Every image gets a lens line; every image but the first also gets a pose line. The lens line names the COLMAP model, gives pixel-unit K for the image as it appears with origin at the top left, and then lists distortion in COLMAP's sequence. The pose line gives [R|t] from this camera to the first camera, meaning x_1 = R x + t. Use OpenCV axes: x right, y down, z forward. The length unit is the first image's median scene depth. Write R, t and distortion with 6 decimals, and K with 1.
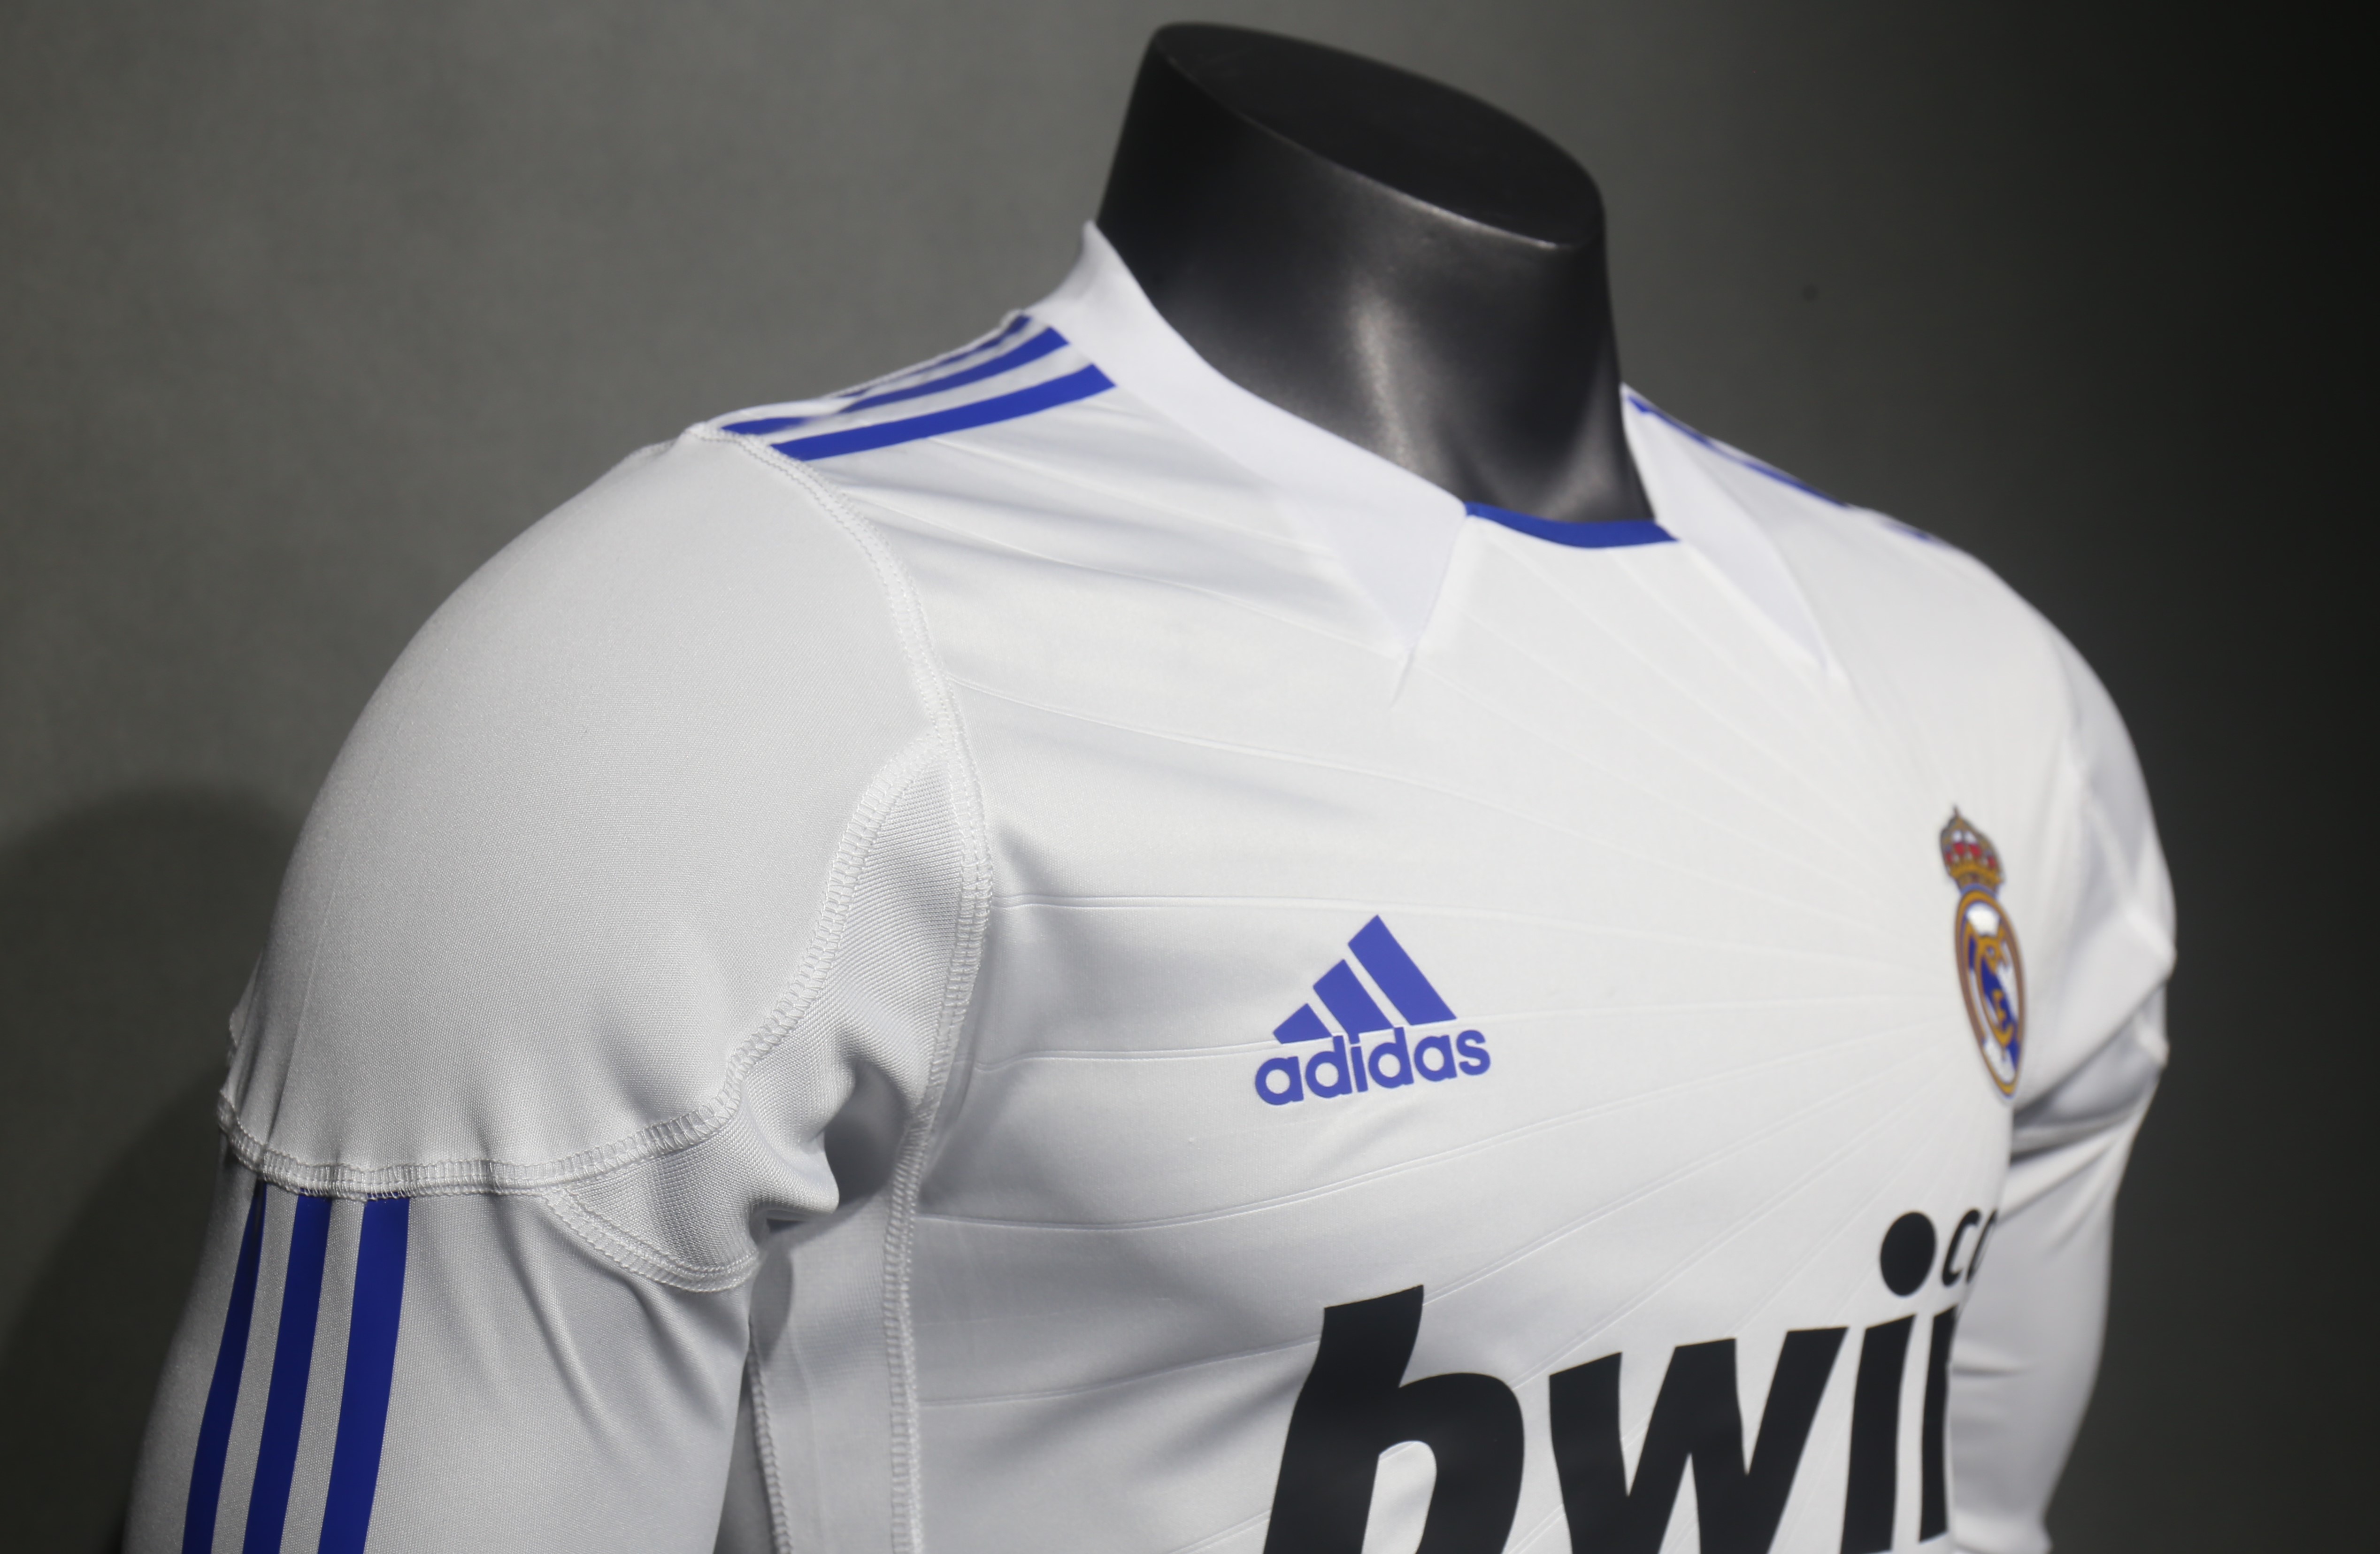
lens RADIAL K [[3537.3, 0, 1190.2], [0, 3537.3, 788.0], [0, 0, 1]] dist [0.008605, 0.000000]
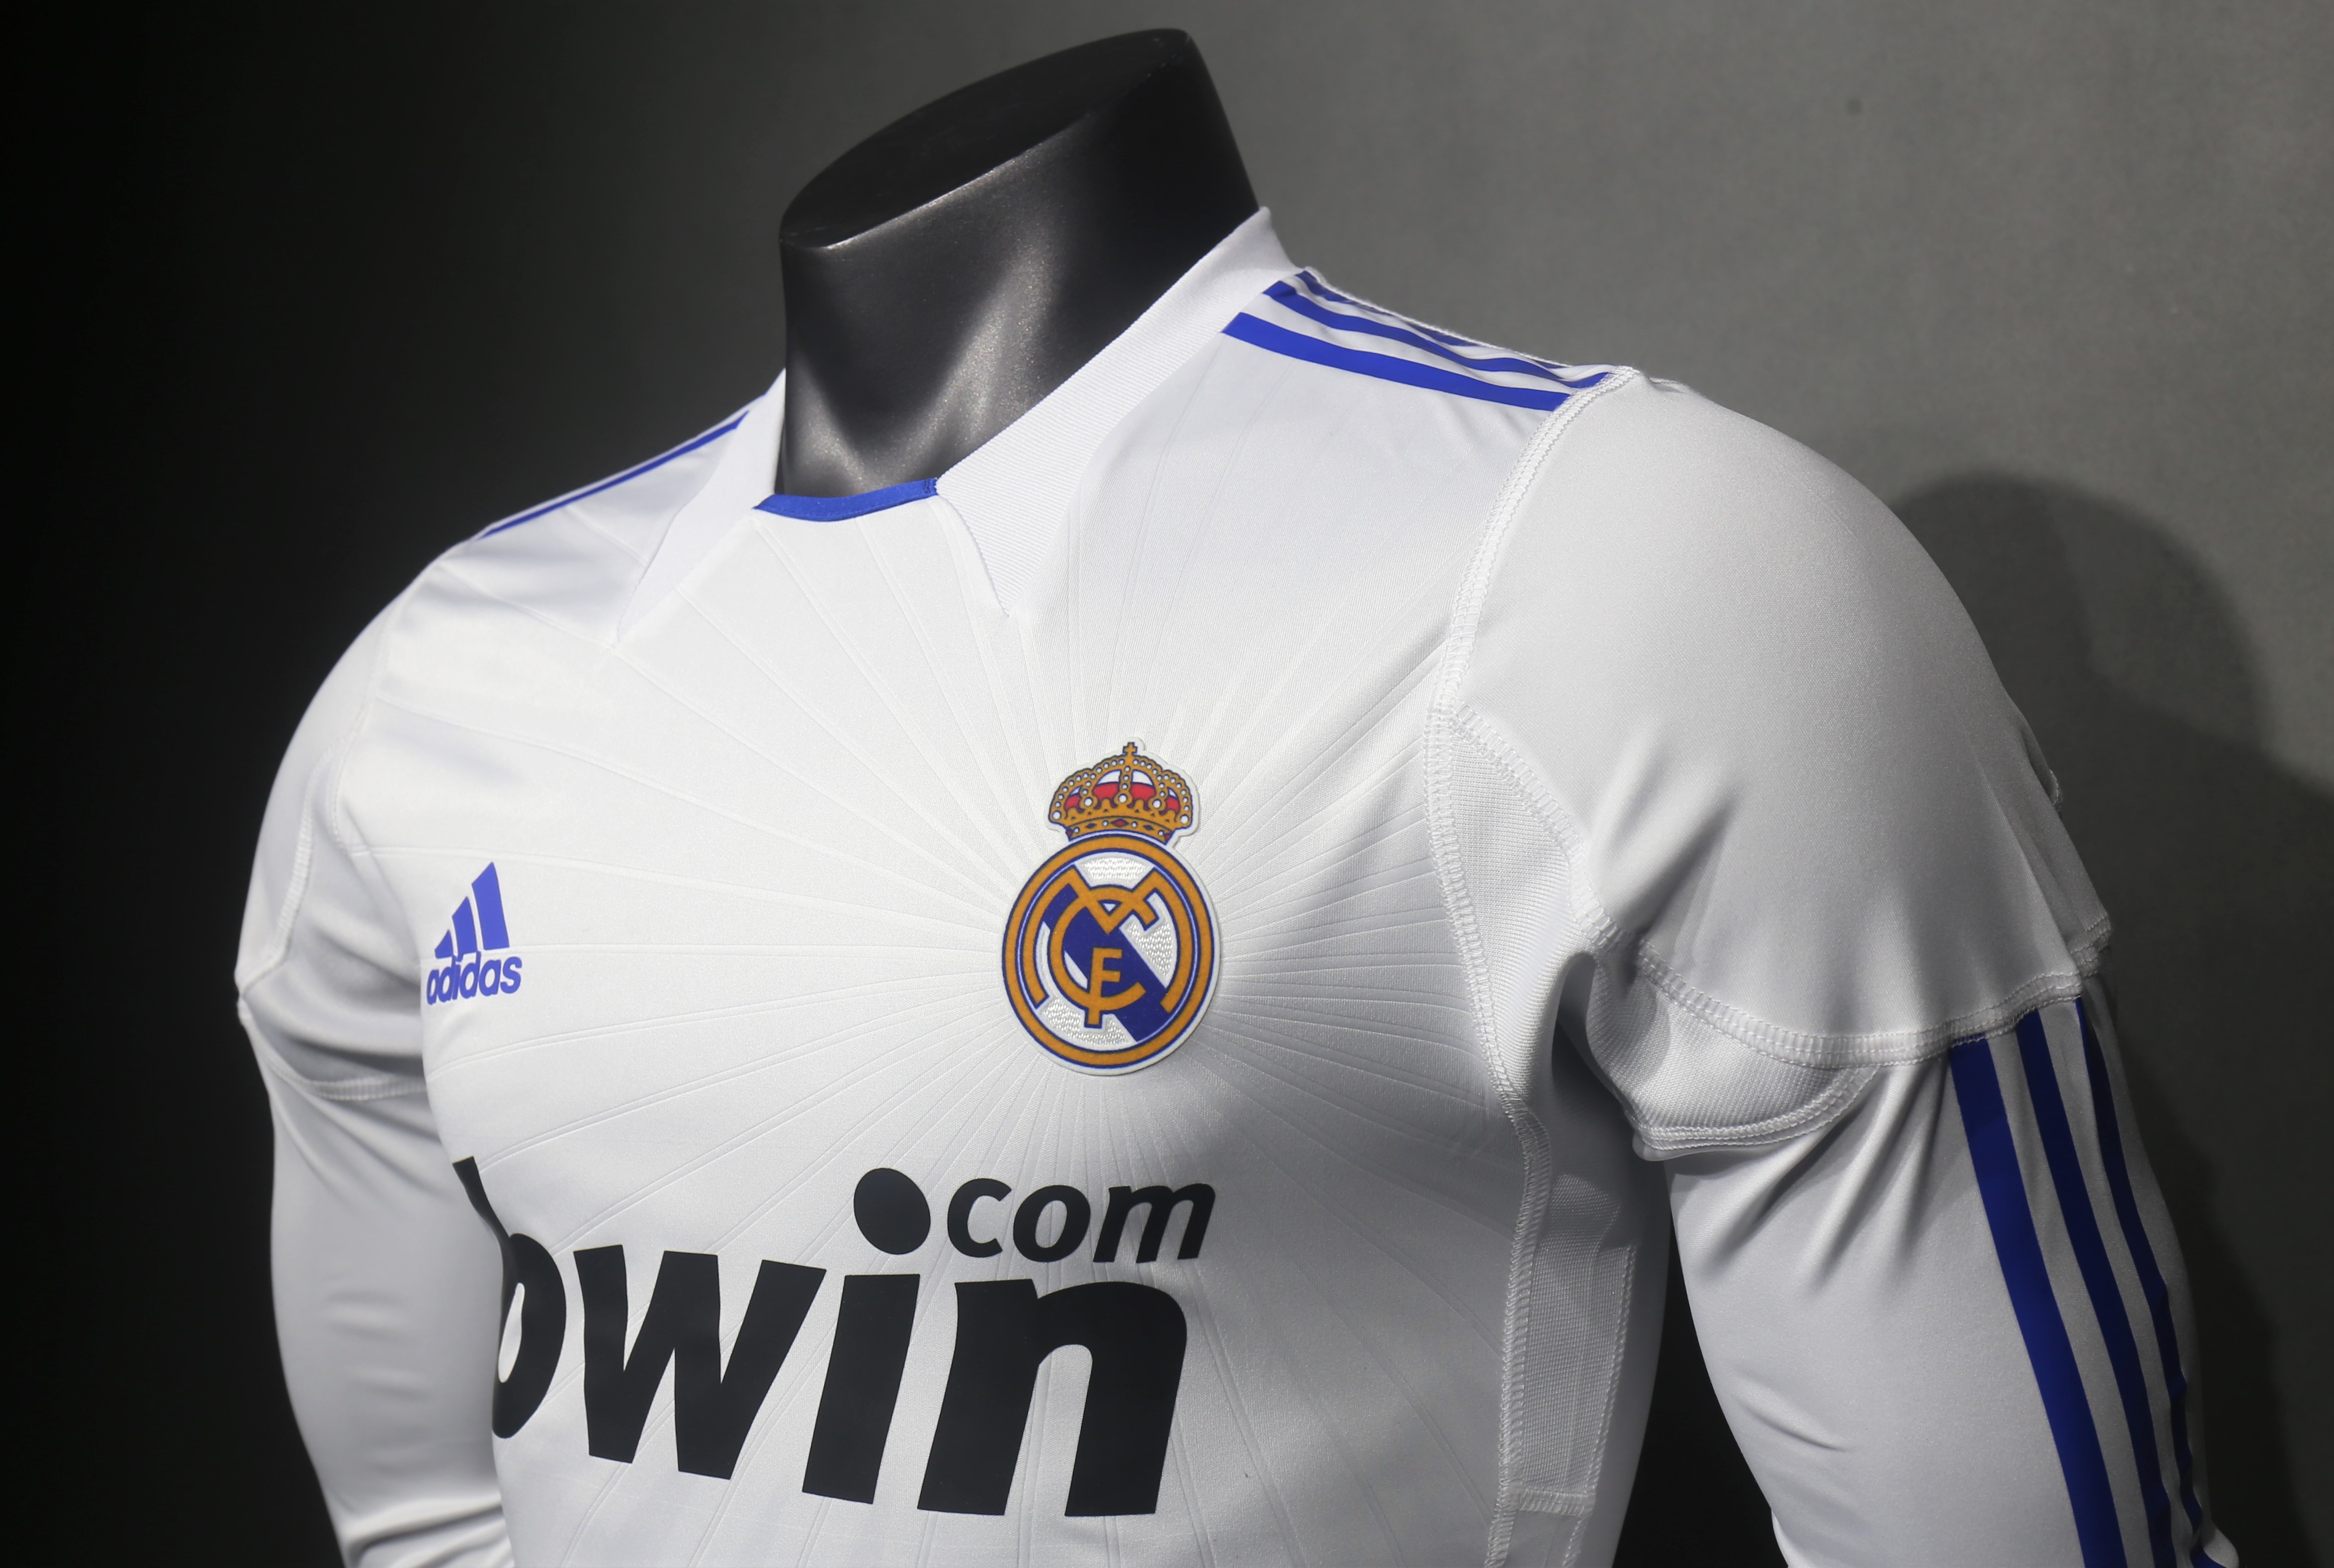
lens RADIAL K [[2924.5, 0, 1174.7], [0, 2924.5, 771.1], [0, 0, 1]] dist [-0.004795, 0.000000]
pose [[0.248289, -0.010615, -0.968628, 1.117027], [0.047738, 0.998859, 0.001290, 0.013919], [0.967509, -0.046561, 0.248513, 0.974031]]
